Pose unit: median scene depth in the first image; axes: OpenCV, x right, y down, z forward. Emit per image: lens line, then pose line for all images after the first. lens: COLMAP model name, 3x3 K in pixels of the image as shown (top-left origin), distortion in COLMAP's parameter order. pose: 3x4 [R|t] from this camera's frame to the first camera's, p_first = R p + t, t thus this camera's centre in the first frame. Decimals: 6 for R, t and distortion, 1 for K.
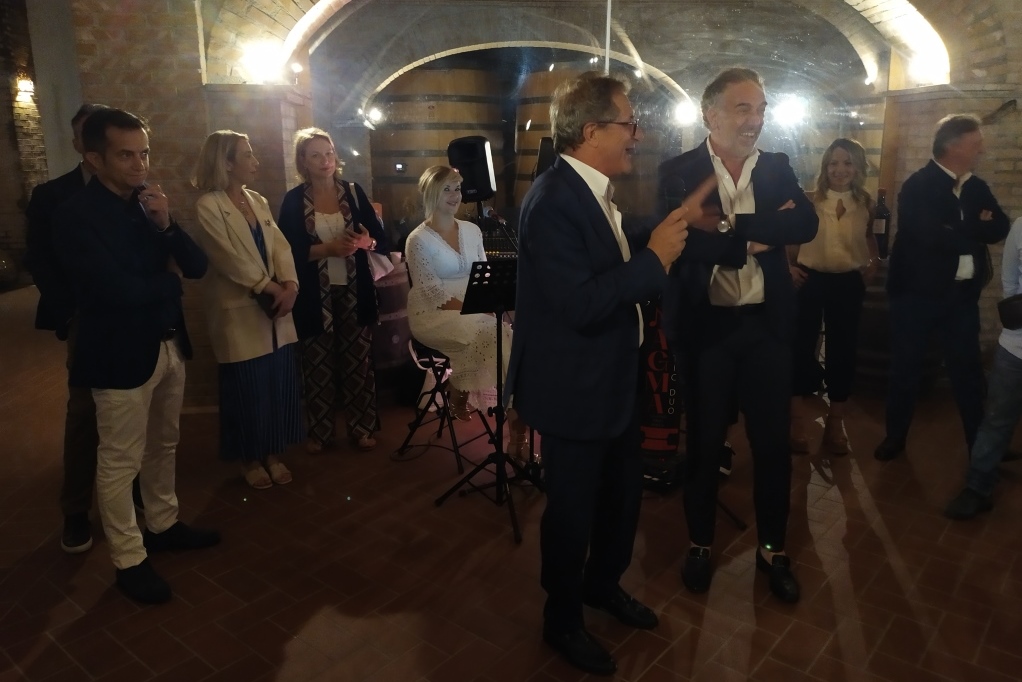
lens RADIAL K [[760.4, 0, 518.0], [0, 760.4, 303.0], [0, 0, 1]] dist [0.038572, -0.043631]
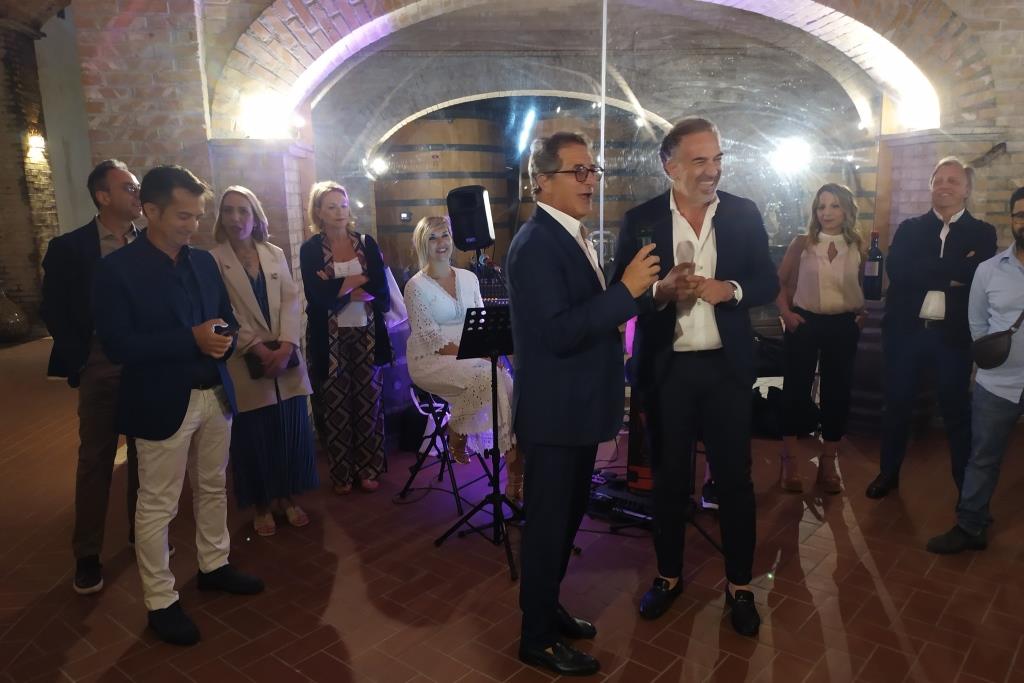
lens RADIAL K [[763.3, 0, 519.9], [0, 763.3, 343.2], [0, 0, 1]] dist [0.031364, -0.041257]
pose [[0.999872, -0.012356, -0.010181, 0.014266], [0.012260, 0.999880, -0.009428, 0.002721], [0.010296, 0.009302, 0.999904, -0.021838]]
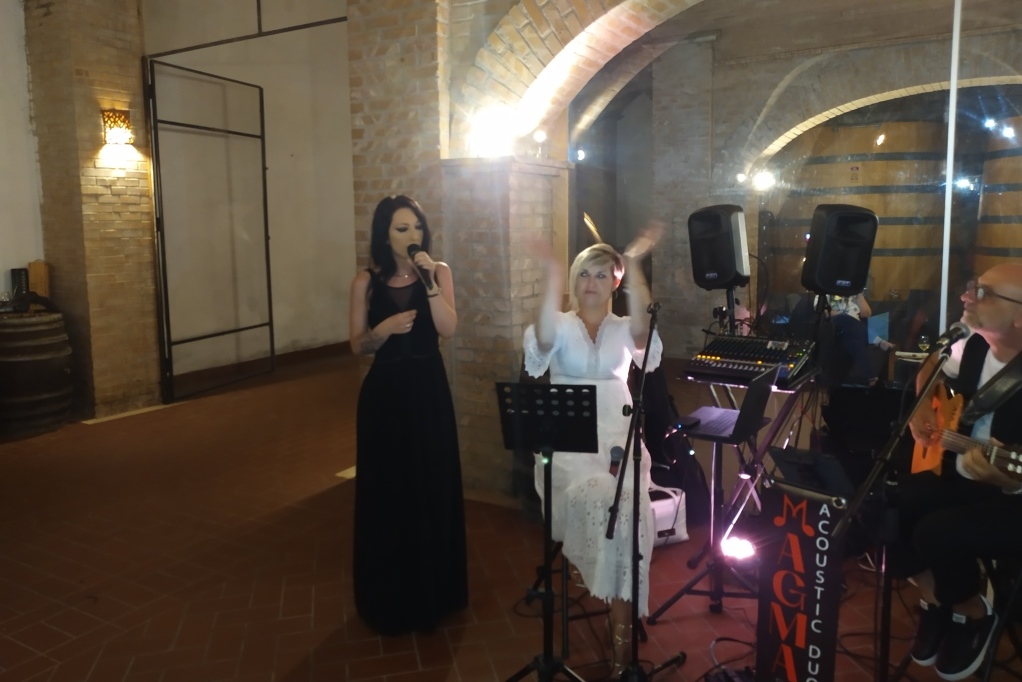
lens RADIAL K [[757.6, 0, 513.7], [0, 757.6, 292.9], [0, 0, 1]] dist [0.051826, -0.045583]
pose [[0.807273, 0.050045, -0.588053, 0.242406], [-0.107603, 0.992178, -0.063279, -0.060538], [0.580287, 0.114360, 0.806343, 0.272060]]
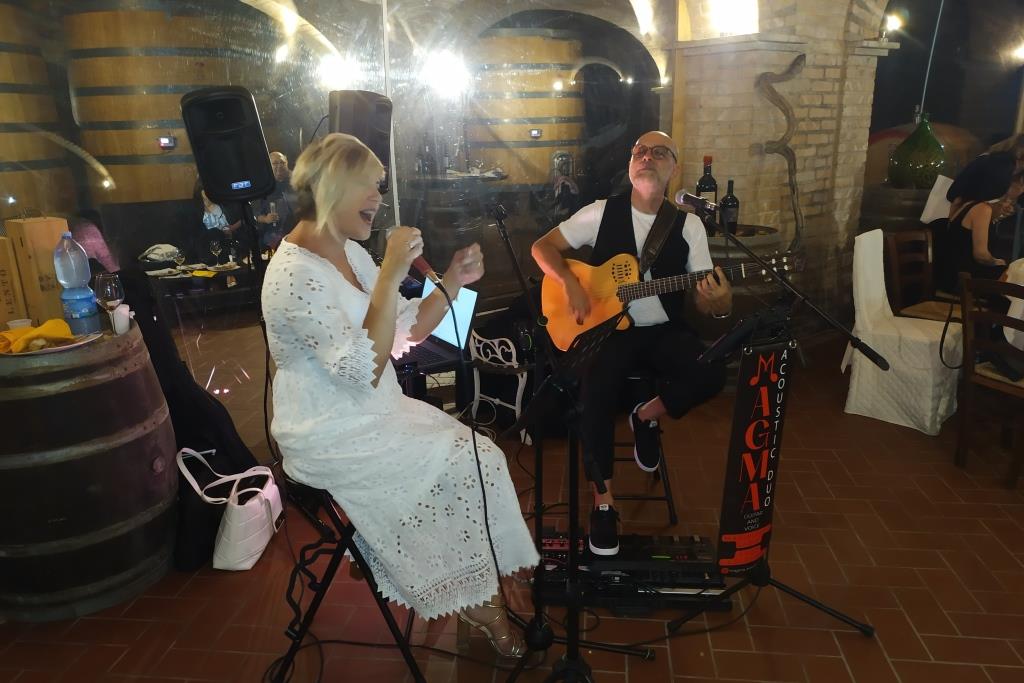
lens RADIAL K [[767.3, 0, 519.4], [0, 767.3, 356.2], [0, 0, 1]] dist [0.066260, -0.097392]
pose [[0.833605, -0.173262, 0.524484, -0.223073], [0.123476, 0.983954, 0.128796, -0.069575], [-0.538384, -0.042604, 0.841622, 0.392293]]
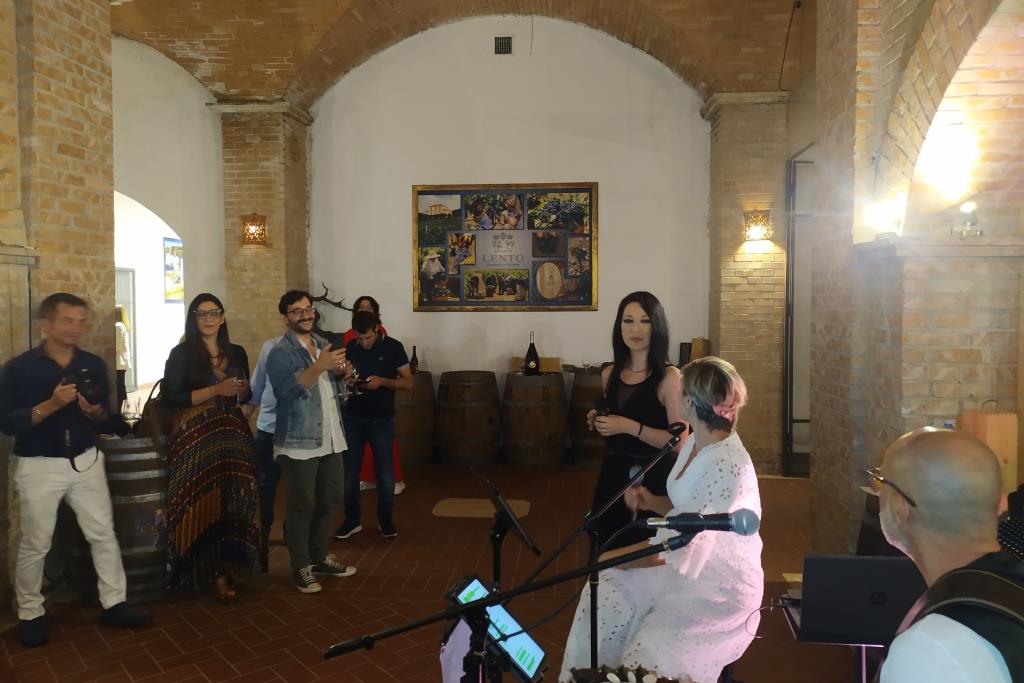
lens RADIAL K [[761.1, 0, 513.6], [0, 761.1, 331.6], [0, 0, 1]] dist [0.012433, -0.002319]
pose [[-0.176360, 0.040538, -0.983491, 0.494978], [-0.193458, 0.978237, 0.075012, -0.174494], [0.965128, 0.203493, -0.164680, 0.762160]]
